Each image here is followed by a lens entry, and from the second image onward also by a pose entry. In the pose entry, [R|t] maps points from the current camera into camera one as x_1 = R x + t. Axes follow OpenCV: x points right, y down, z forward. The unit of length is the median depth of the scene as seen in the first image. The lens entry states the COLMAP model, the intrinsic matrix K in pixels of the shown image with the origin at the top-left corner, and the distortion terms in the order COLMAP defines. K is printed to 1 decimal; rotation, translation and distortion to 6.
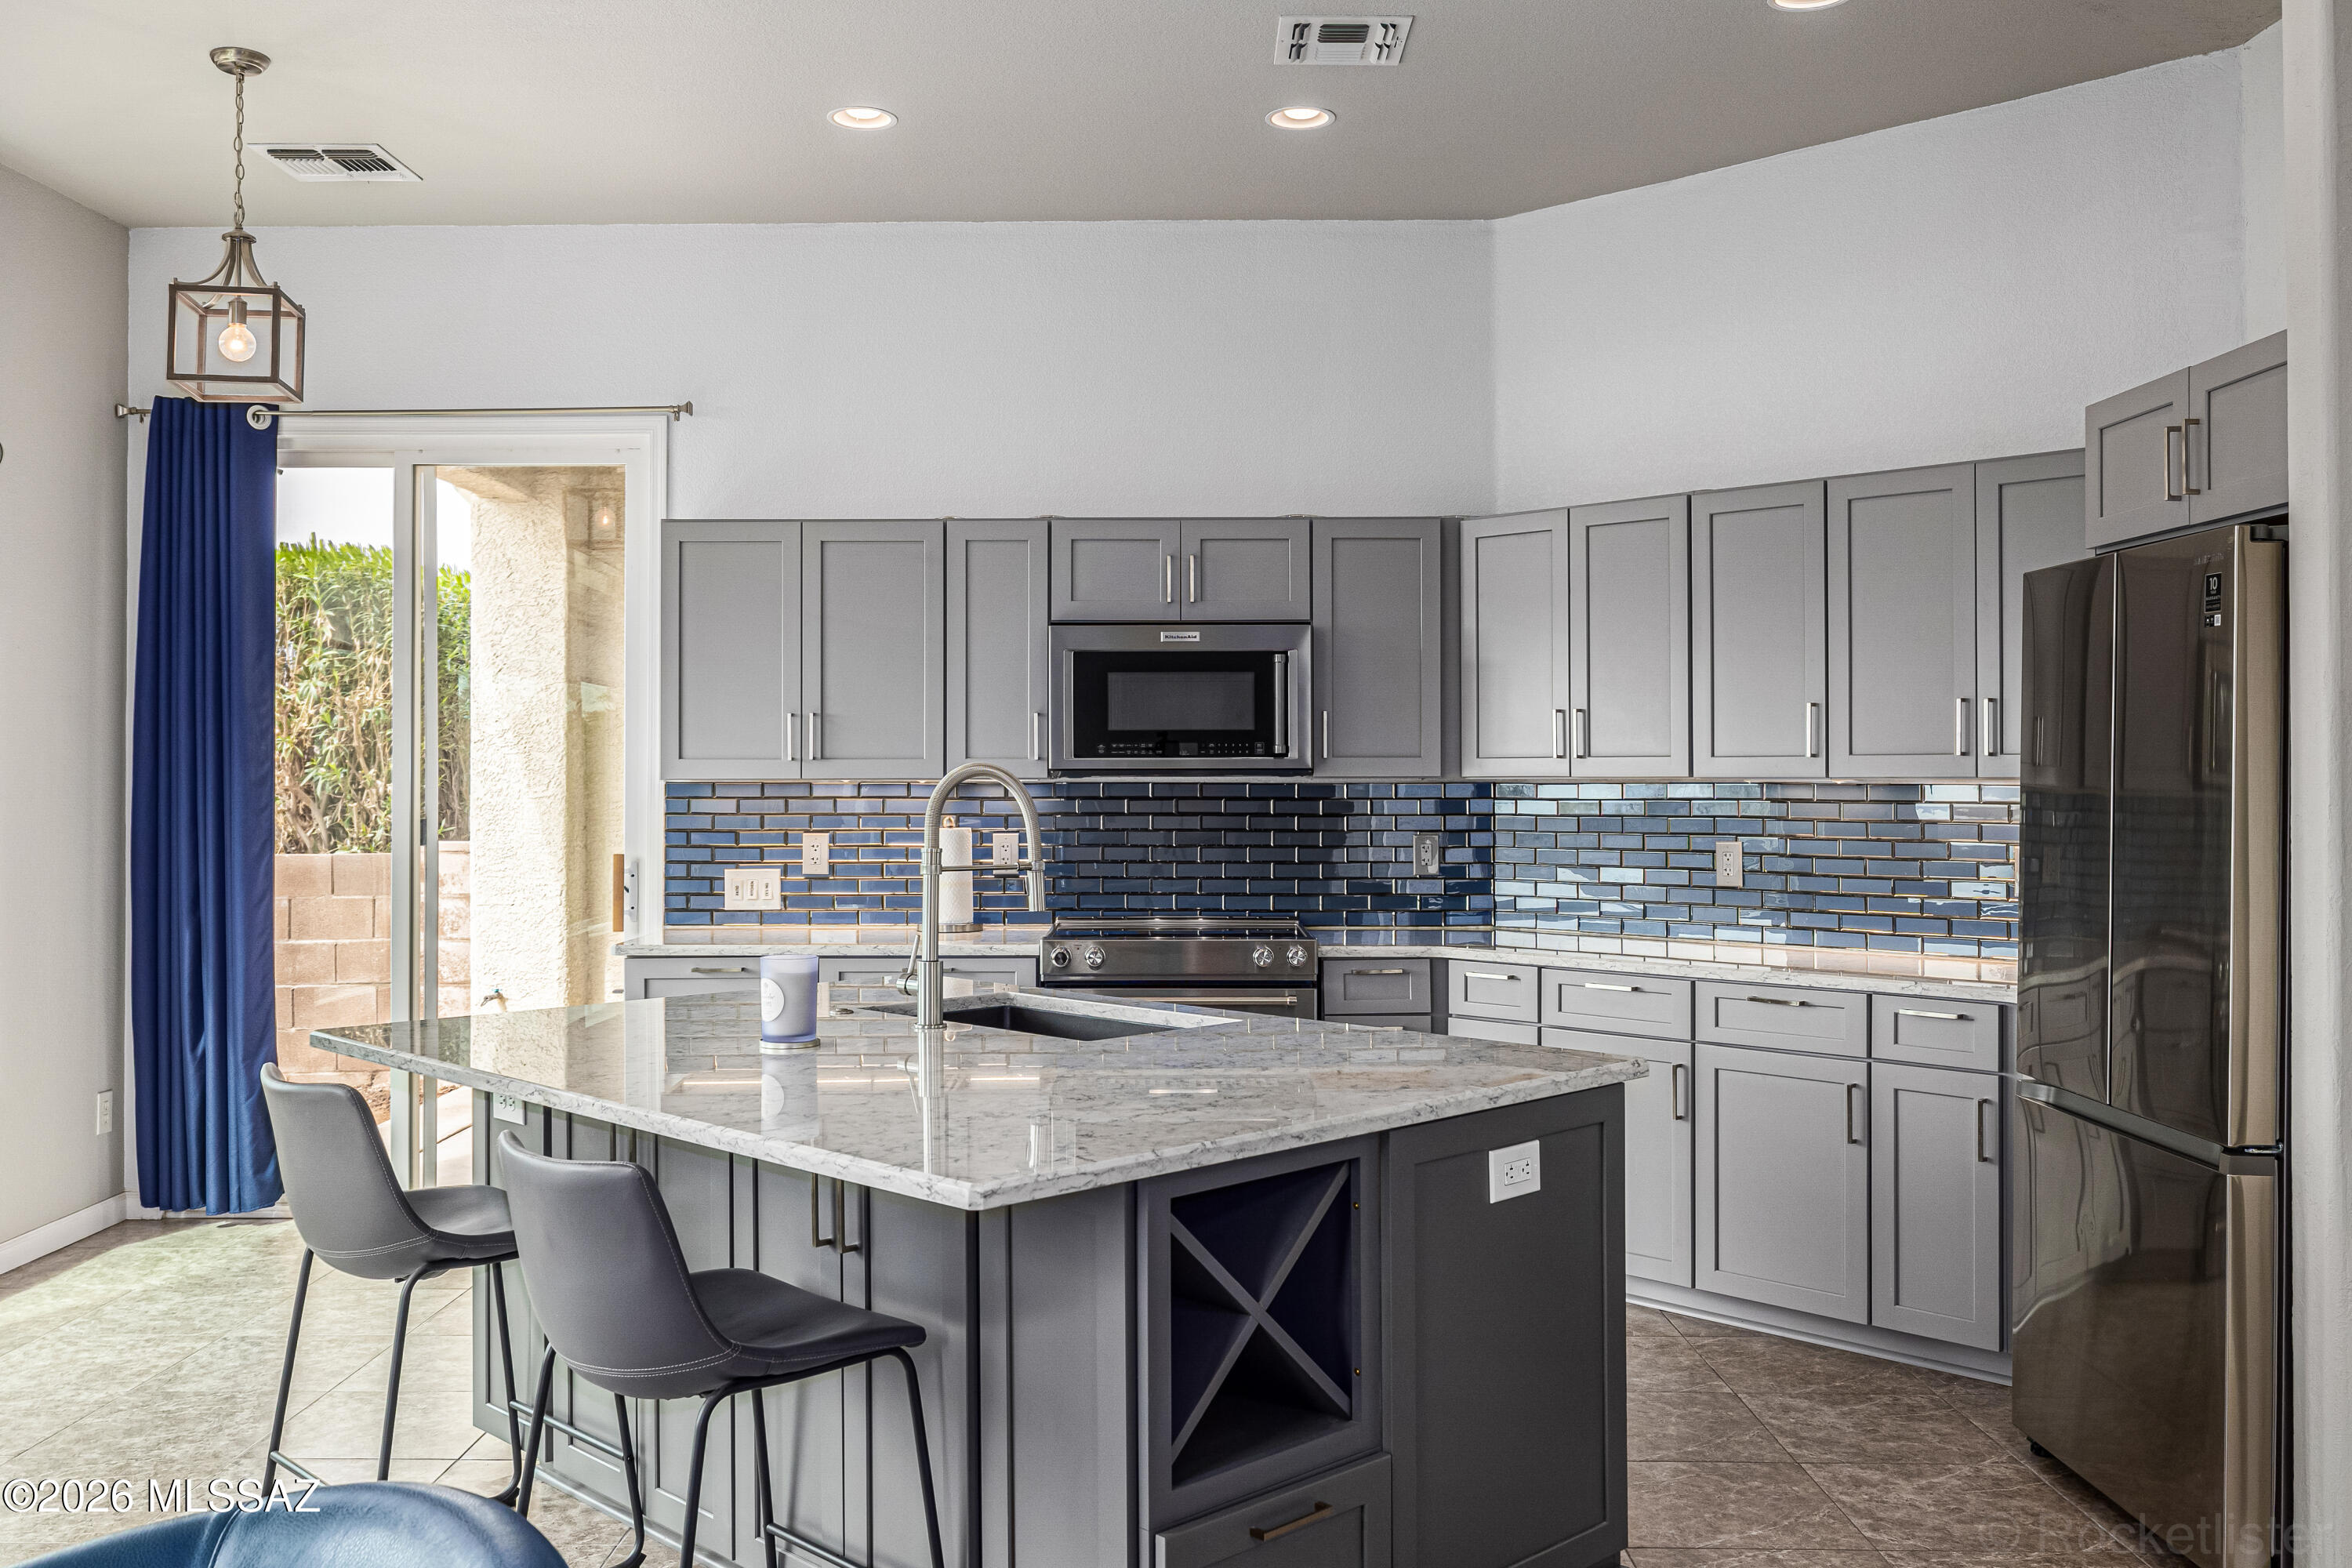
lens RADIAL K [[2008.4, 0, 1155.3], [0, 2008.4, 750.0], [0, 0, 1]] dist [0.001254, 0.008315]
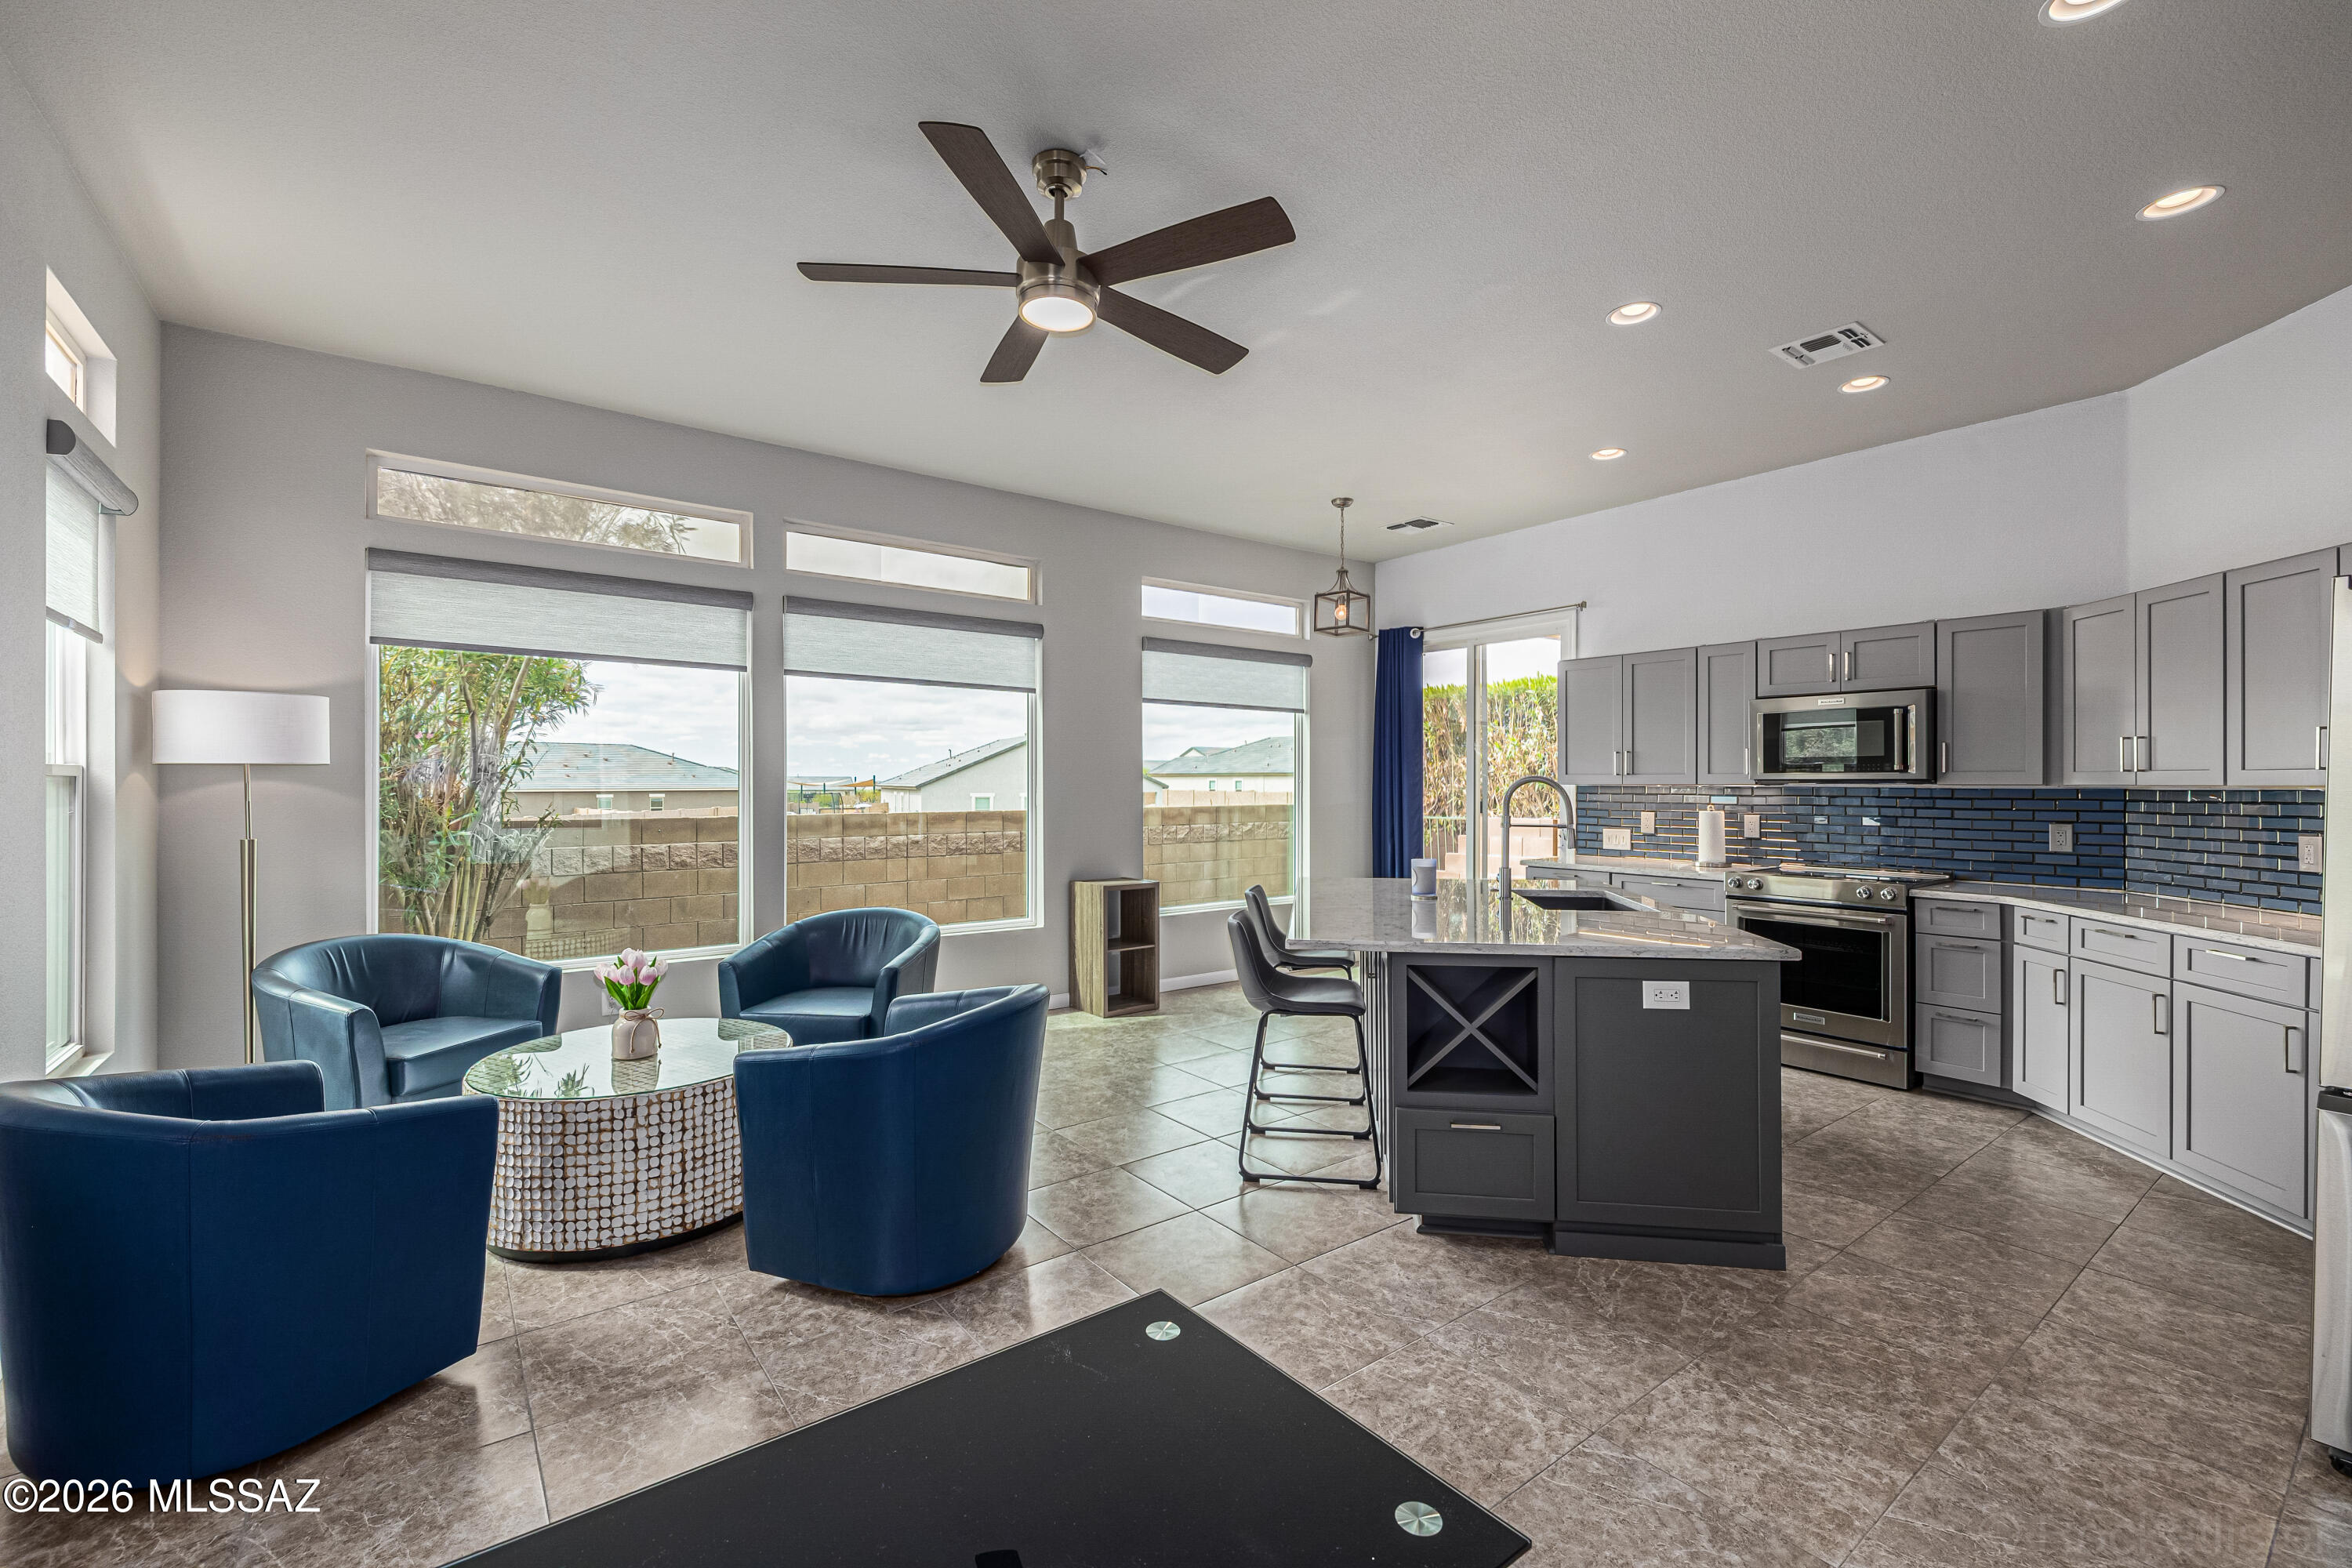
lens RADIAL K [[995.5, 0, 1179.2], [0, 995.5, 779.1], [0, 0, 1]] dist [0.001894, 0.000395]
pose [[0.612615, 0.000410, -0.790381, 0.341443], [0.005454, 0.999974, 0.004746, 0.002144], [0.790362, -0.007218, 0.612597, 0.046105]]
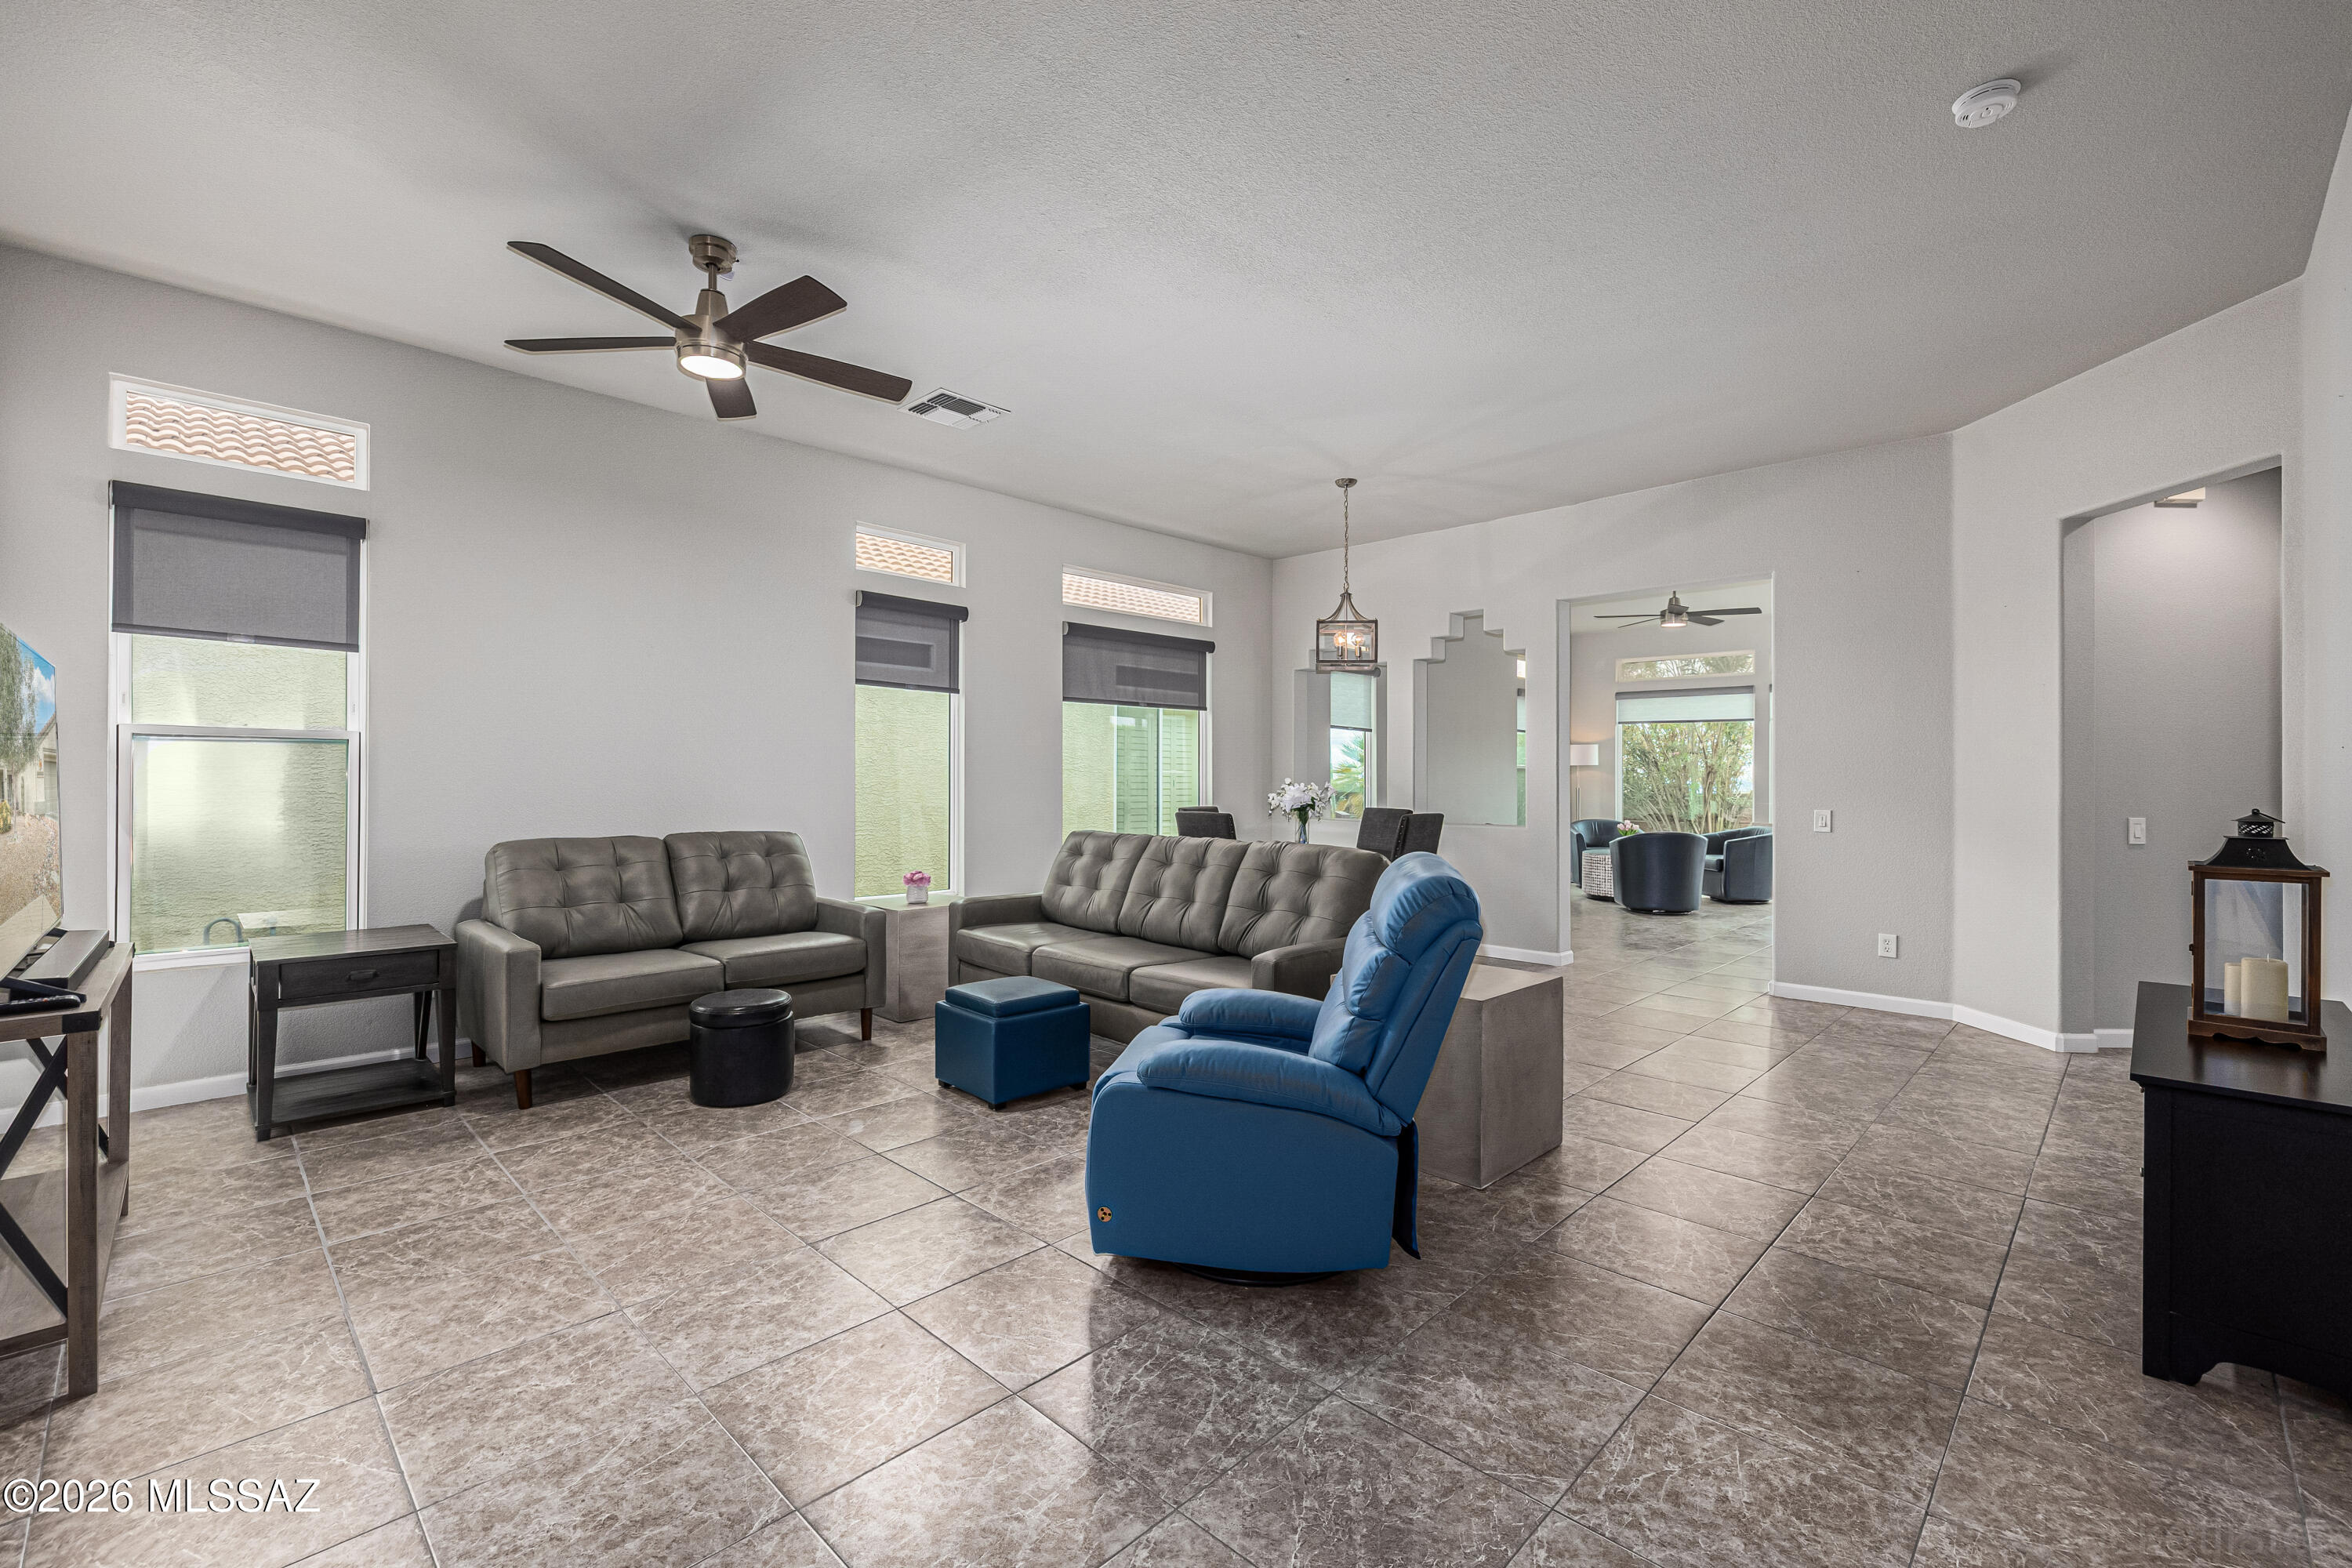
lens RADIAL K [[995.5, 0, 1167.2], [0, 995.5, 780.2], [0, 0, 1]] dist [0.001894, 0.000395]
pose [[-0.697025, -0.000281, -0.717047, 1.617906], [0.005070, 0.999973, -0.005321, 0.030565], [0.717029, -0.007344, -0.697004, 0.817703]]
